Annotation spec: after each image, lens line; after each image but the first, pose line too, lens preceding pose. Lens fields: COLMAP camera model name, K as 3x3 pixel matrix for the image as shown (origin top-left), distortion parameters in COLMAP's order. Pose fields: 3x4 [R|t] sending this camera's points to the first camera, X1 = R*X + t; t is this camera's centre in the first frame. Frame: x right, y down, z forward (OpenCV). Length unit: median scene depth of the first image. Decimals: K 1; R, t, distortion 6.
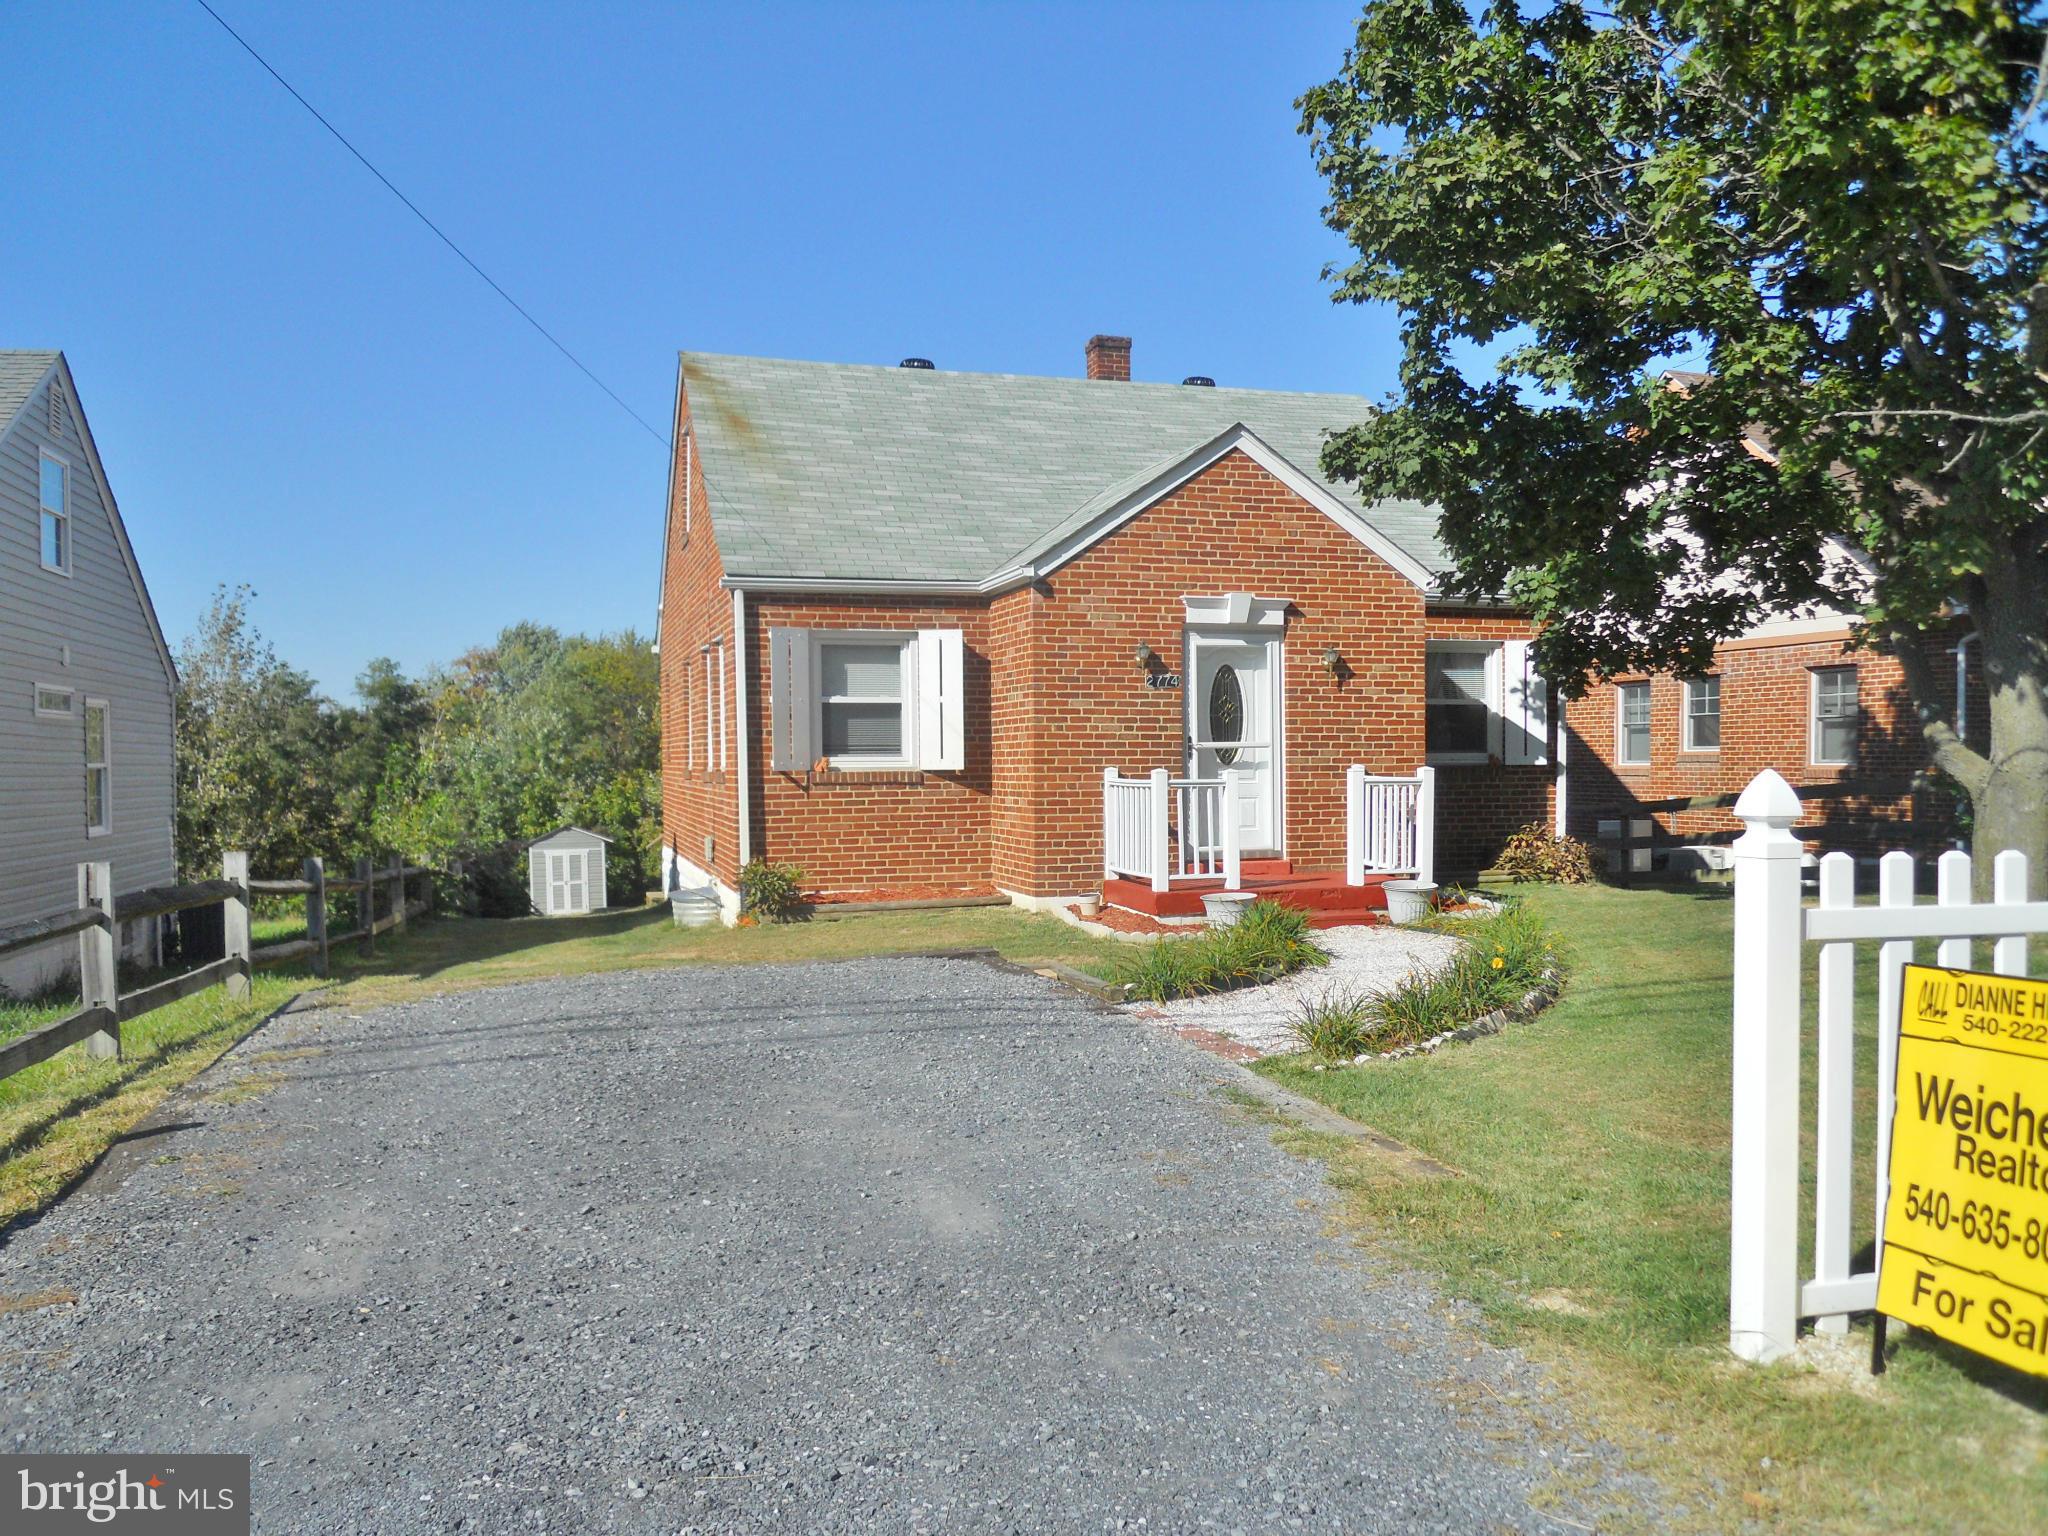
lens RADIAL K [[1622.0, 0, 1074.9], [0, 1622.0, 790.9], [0, 0, 1]] dist [-0.023518, 0.006425]
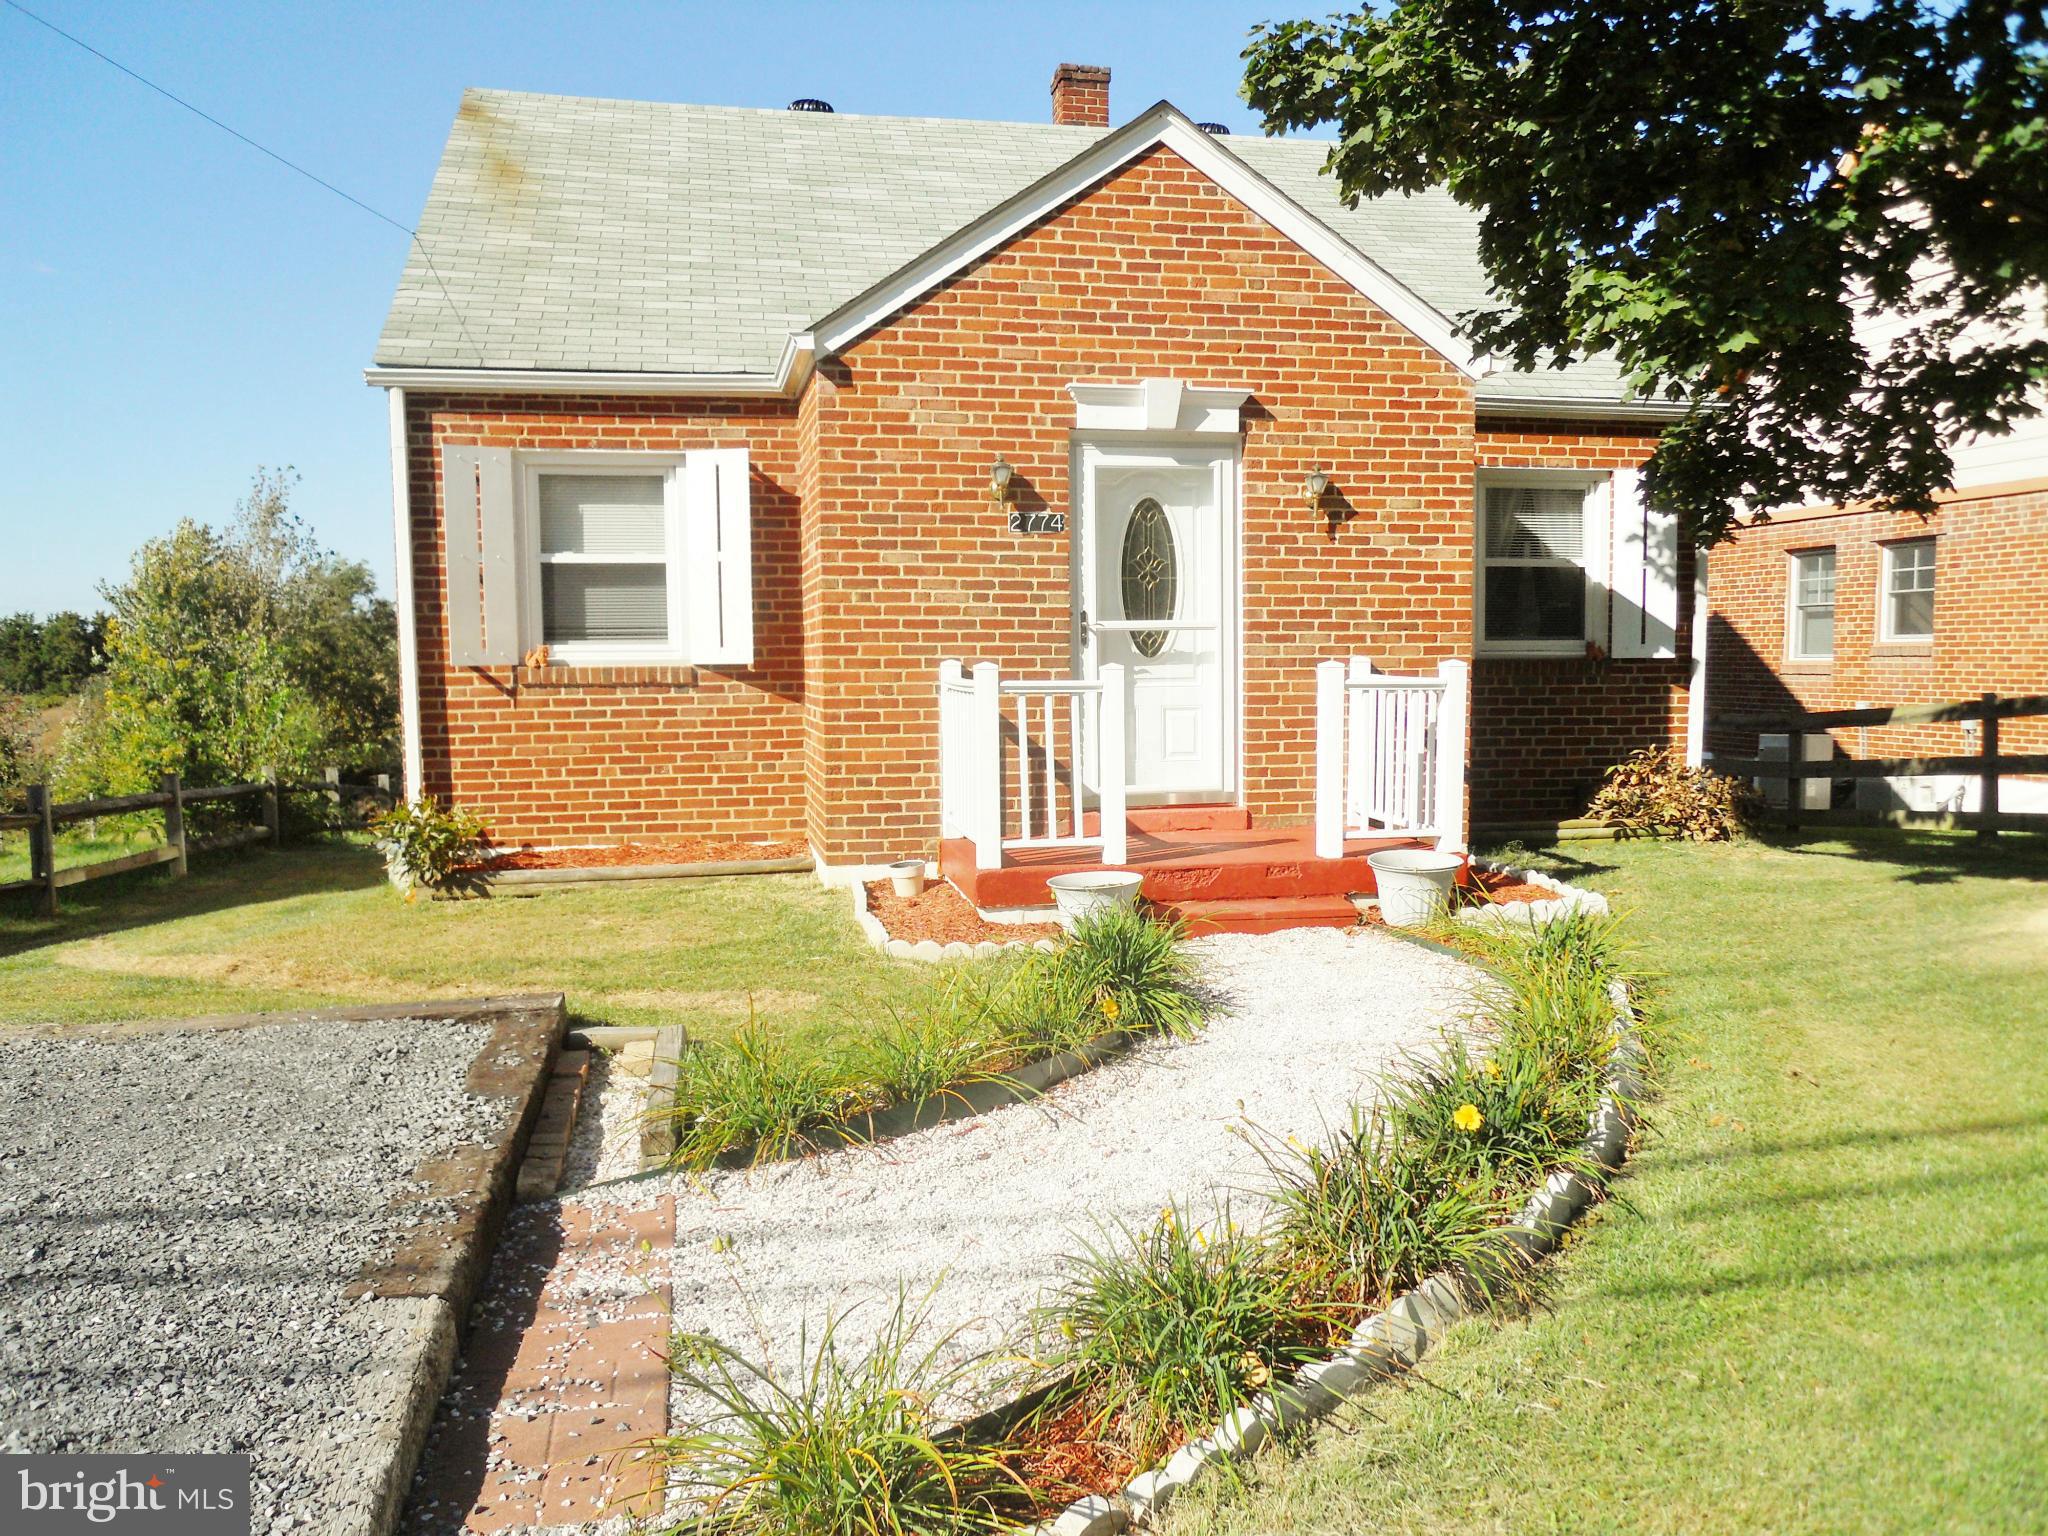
lens RADIAL K [[1634.6, 0, 1068.4], [0, 1634.6, 798.2], [0, 0, 1]] dist [-0.036374, -0.000908]
pose [[0.995522, 0.009098, -0.094087, 0.124540], [-0.002689, 0.997680, 0.068020, -0.004251], [0.094488, -0.067463, 0.993238, 0.361863]]
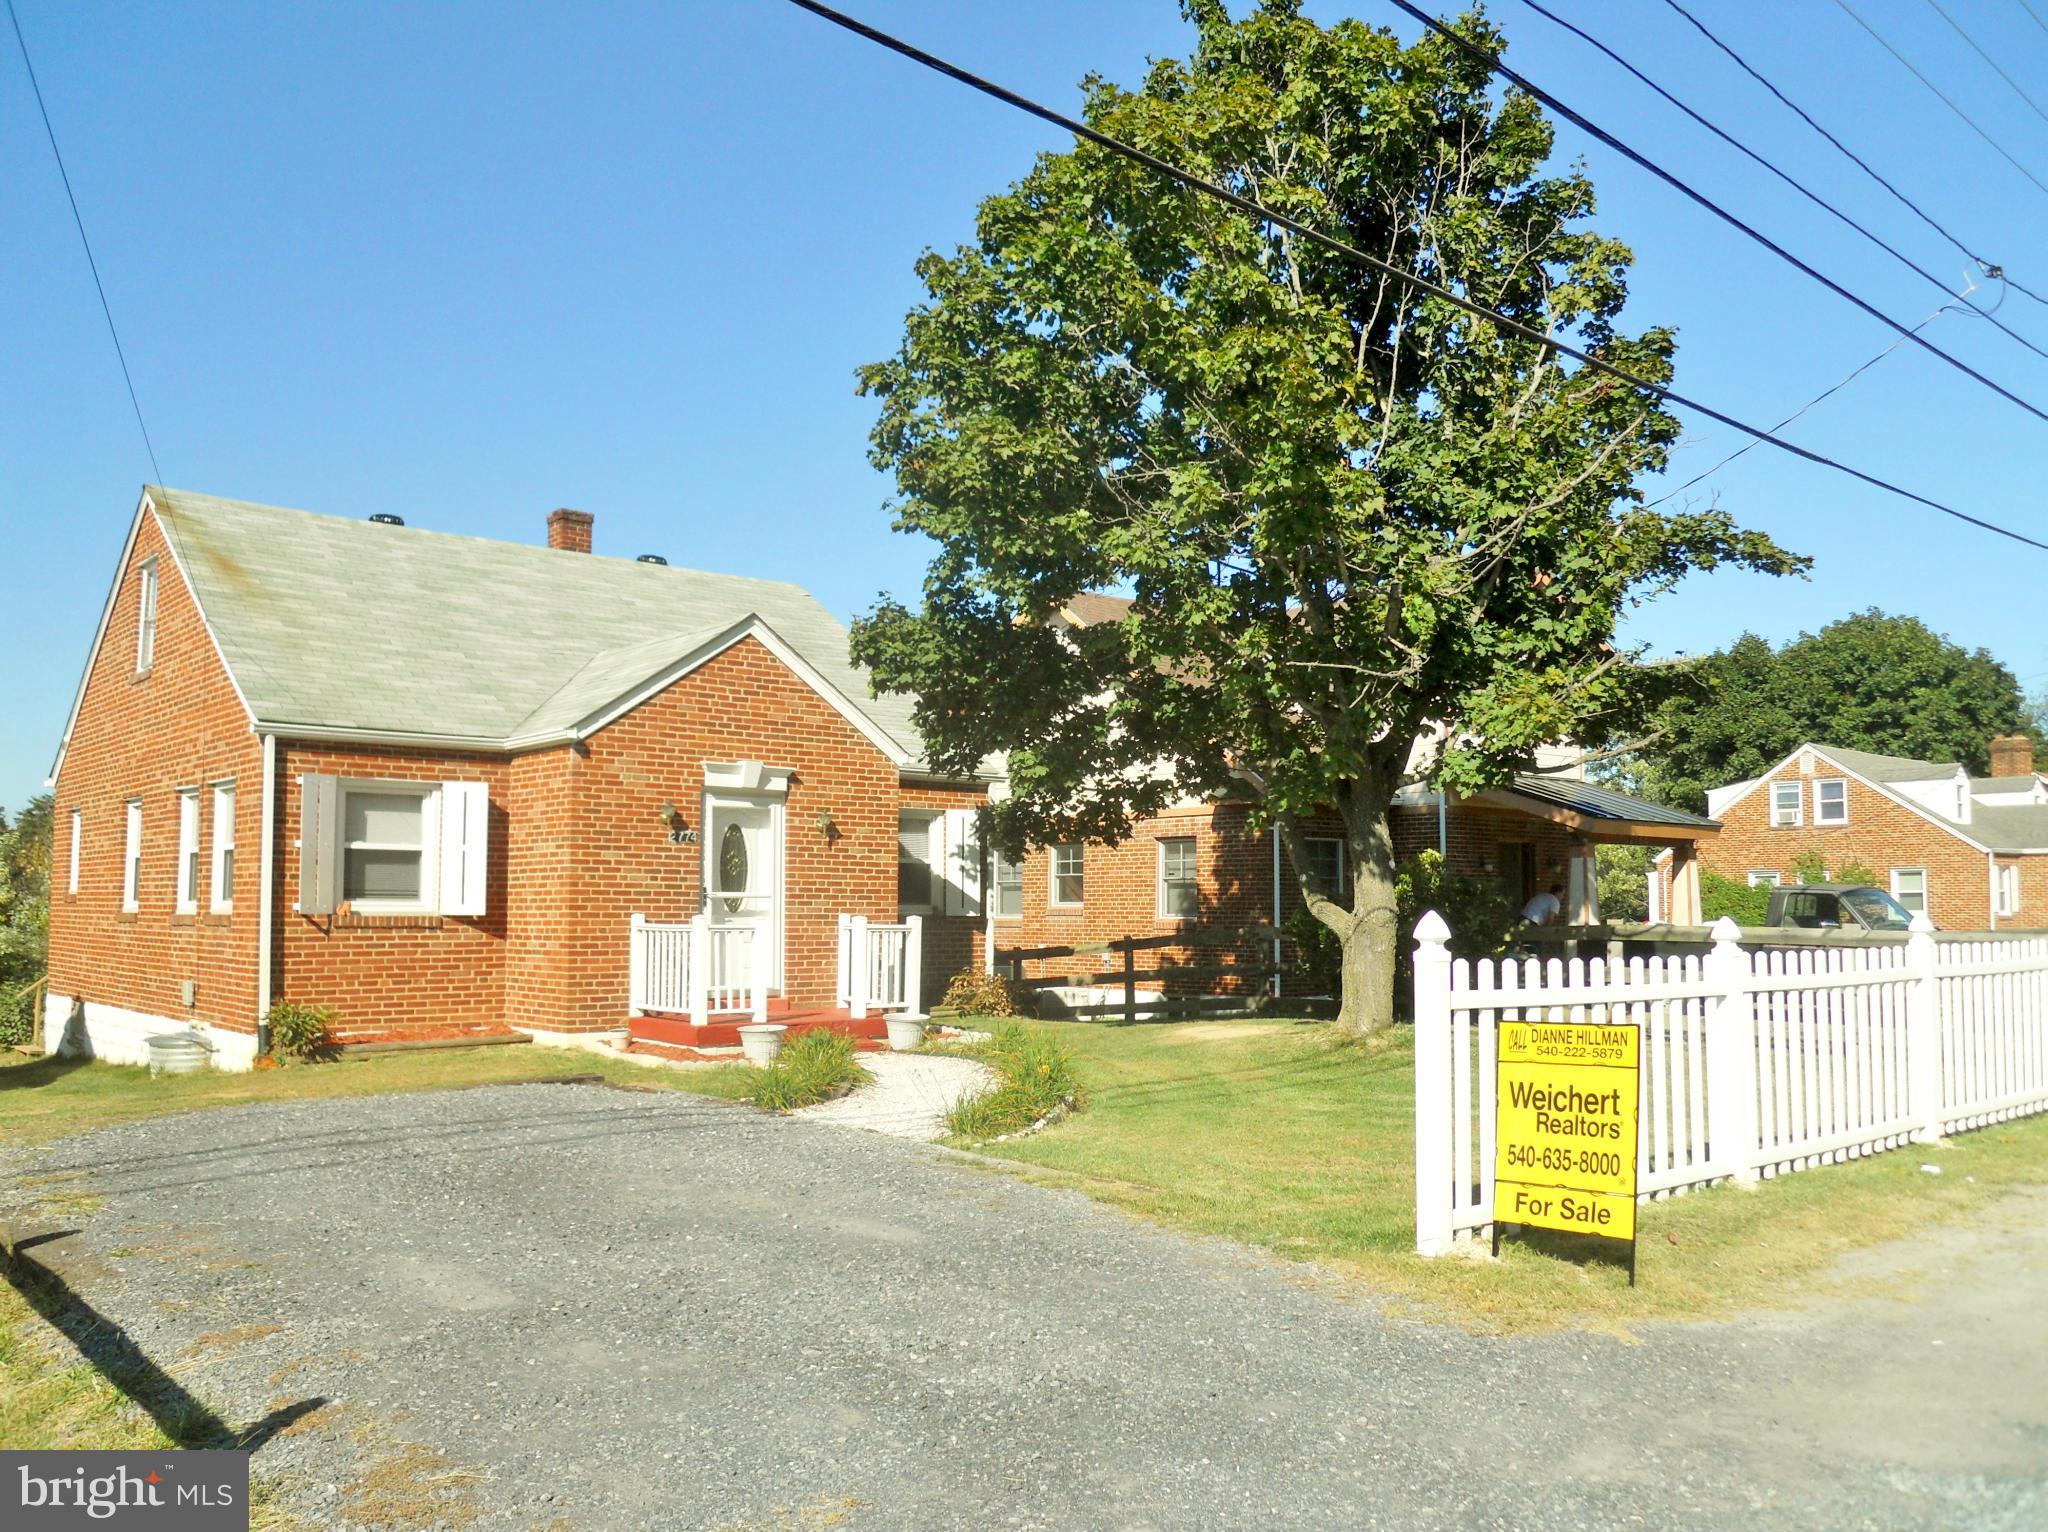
lens RADIAL K [[1616.3, 0, 1026.9], [0, 1616.3, 798.9], [0, 0, 1]] dist [-0.035453, 0.002625]
pose [[0.917721, 0.037378, 0.395462, -0.166374], [-0.001605, 0.995904, -0.090406, 0.006130], [-0.397222, 0.082332, 0.914022, -0.107202]]
